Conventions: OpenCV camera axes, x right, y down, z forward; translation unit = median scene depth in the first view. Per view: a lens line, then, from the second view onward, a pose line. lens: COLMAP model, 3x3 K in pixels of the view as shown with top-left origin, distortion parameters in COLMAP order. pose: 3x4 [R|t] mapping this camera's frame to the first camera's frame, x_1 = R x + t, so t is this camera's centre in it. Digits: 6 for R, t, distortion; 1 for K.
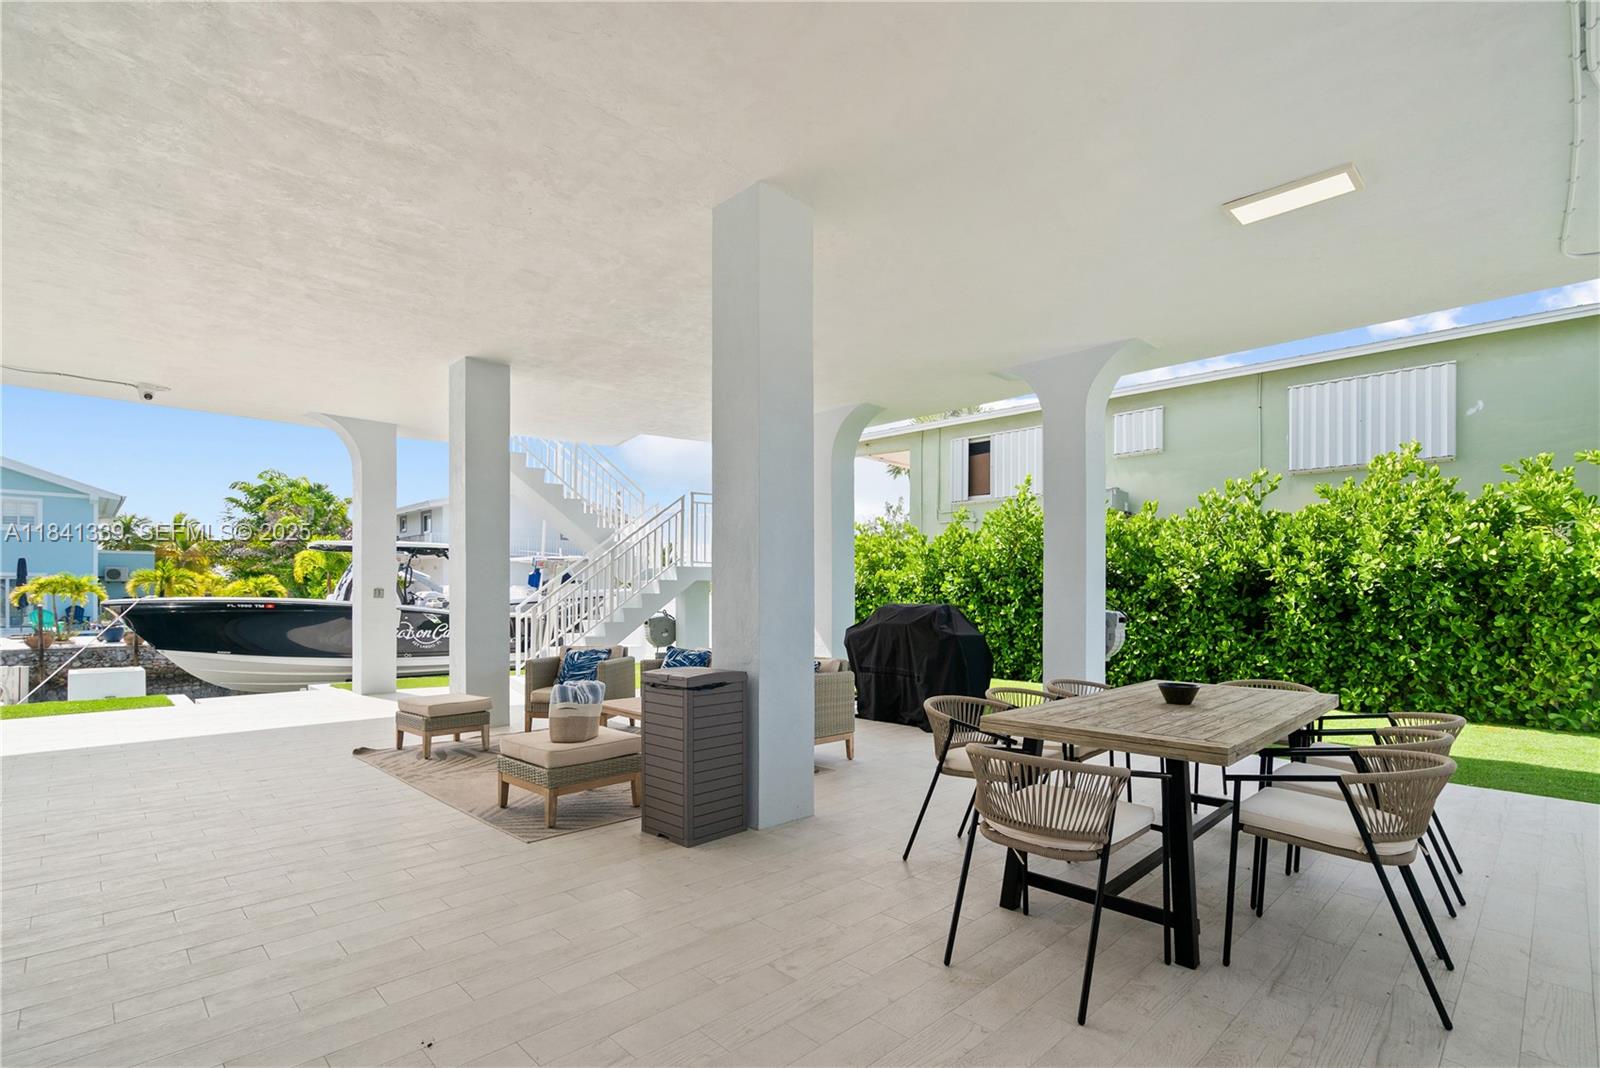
lens RADIAL K [[741.7, 0, 794.4], [0, 741.7, 595.5], [0, 0, 1]] dist [0.000881, 0.000038]
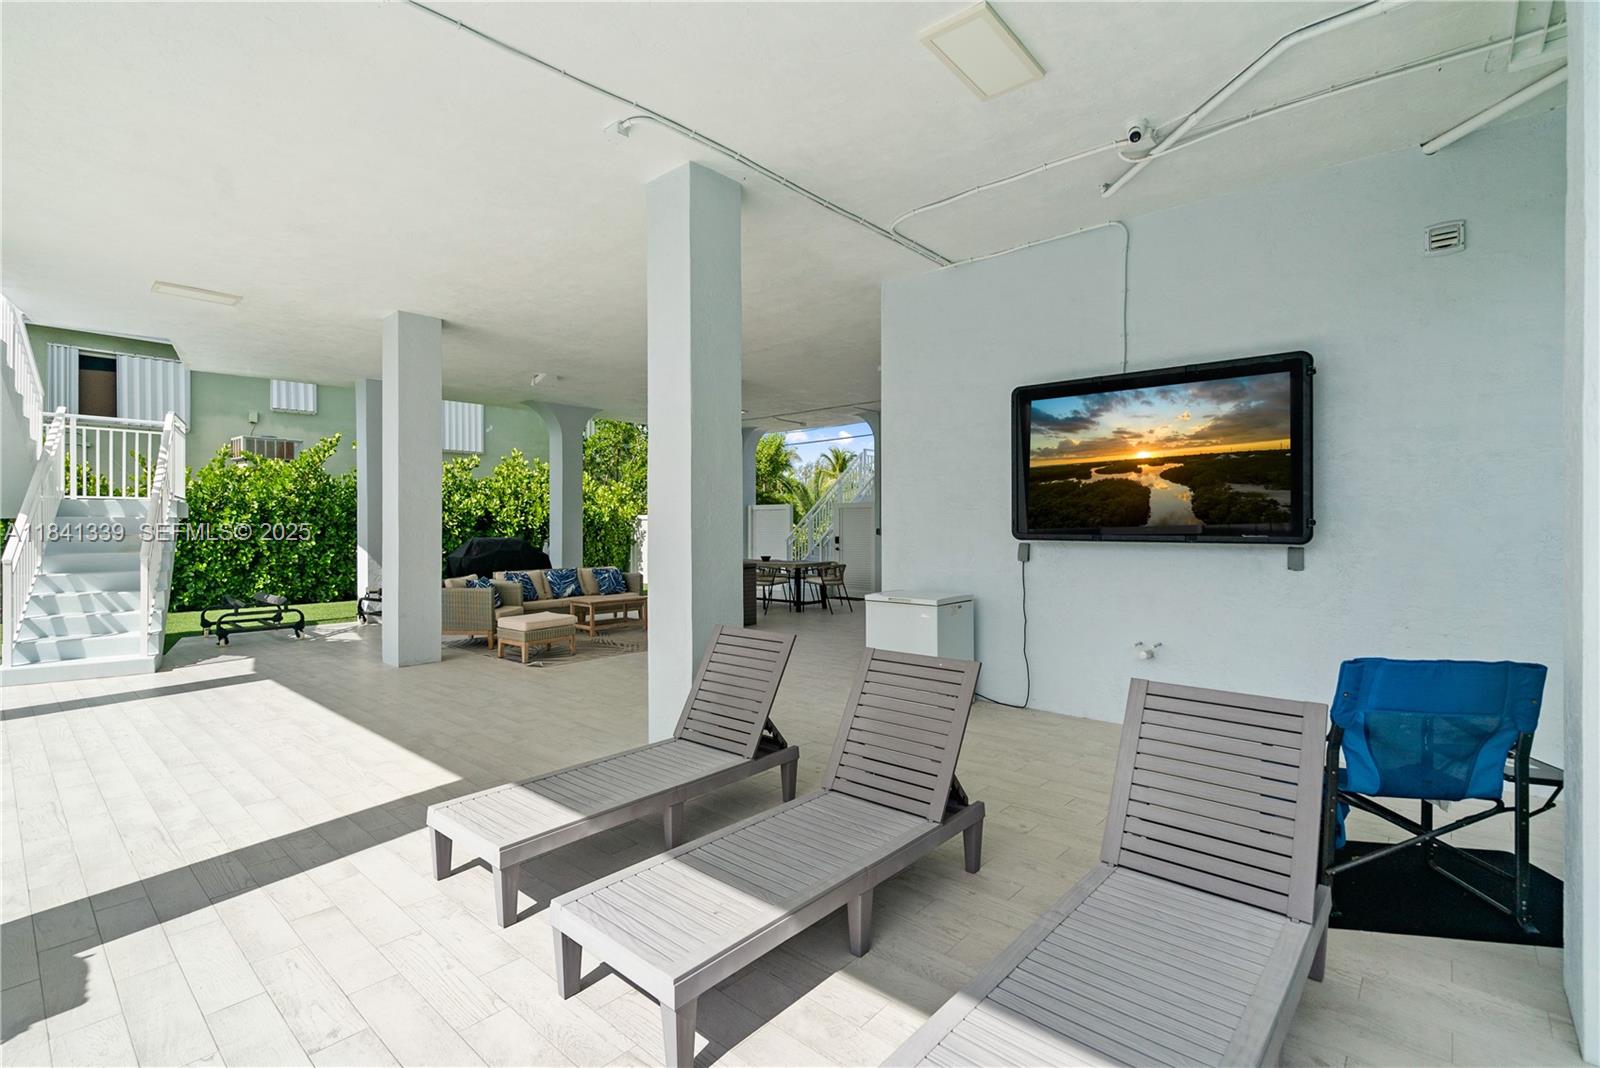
lens RADIAL K [[730.6, 0, 797.1], [0, 730.6, 523.2], [0, 0, 1]] dist [-0.000750, -0.000026]
pose [[-0.061818, -0.001257, 0.998087, -0.977125], [0.003119, 0.999994, 0.001452, -0.012631], [-0.998083, 0.003203, -0.061814, 0.334443]]
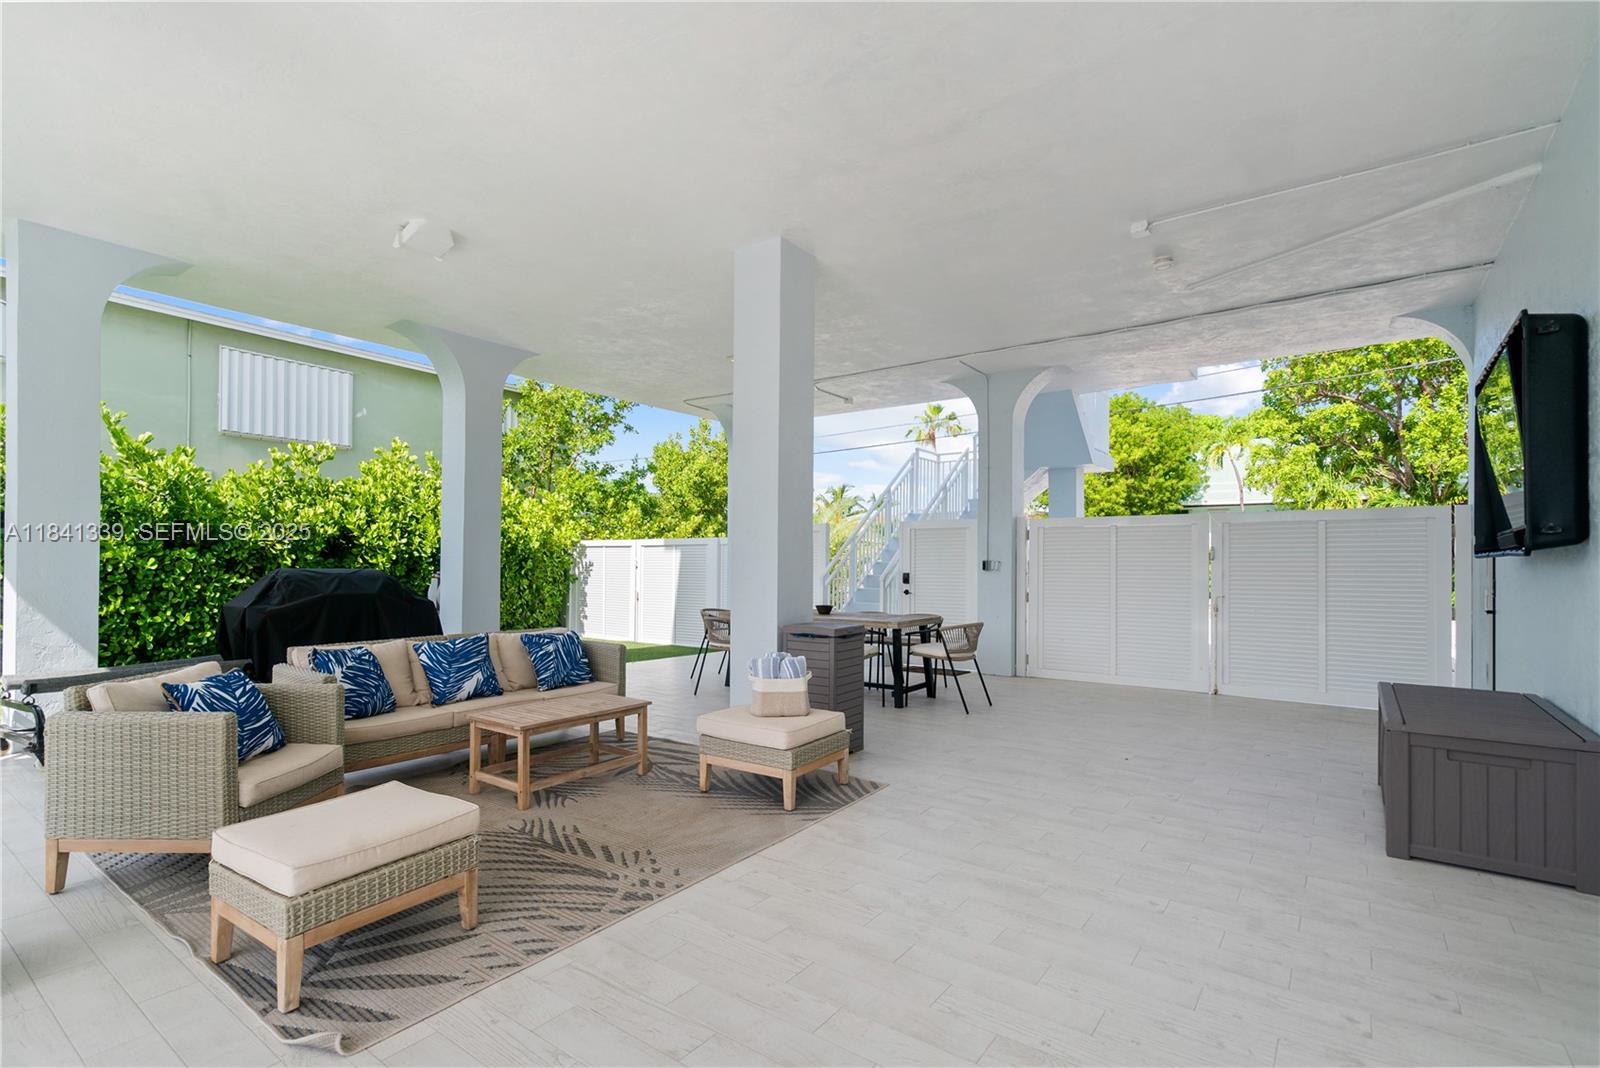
lens RADIAL K [[746.3, 0, 791.6], [0, 746.3, 556.6], [0, 0, 1]] dist [-0.001332, -0.000295]
pose [[-0.150497, 0.002014, 0.988608, -0.492233], [-0.006924, 0.999971, -0.003091, -0.001638], [-0.988586, -0.007310, -0.150478, 0.446859]]
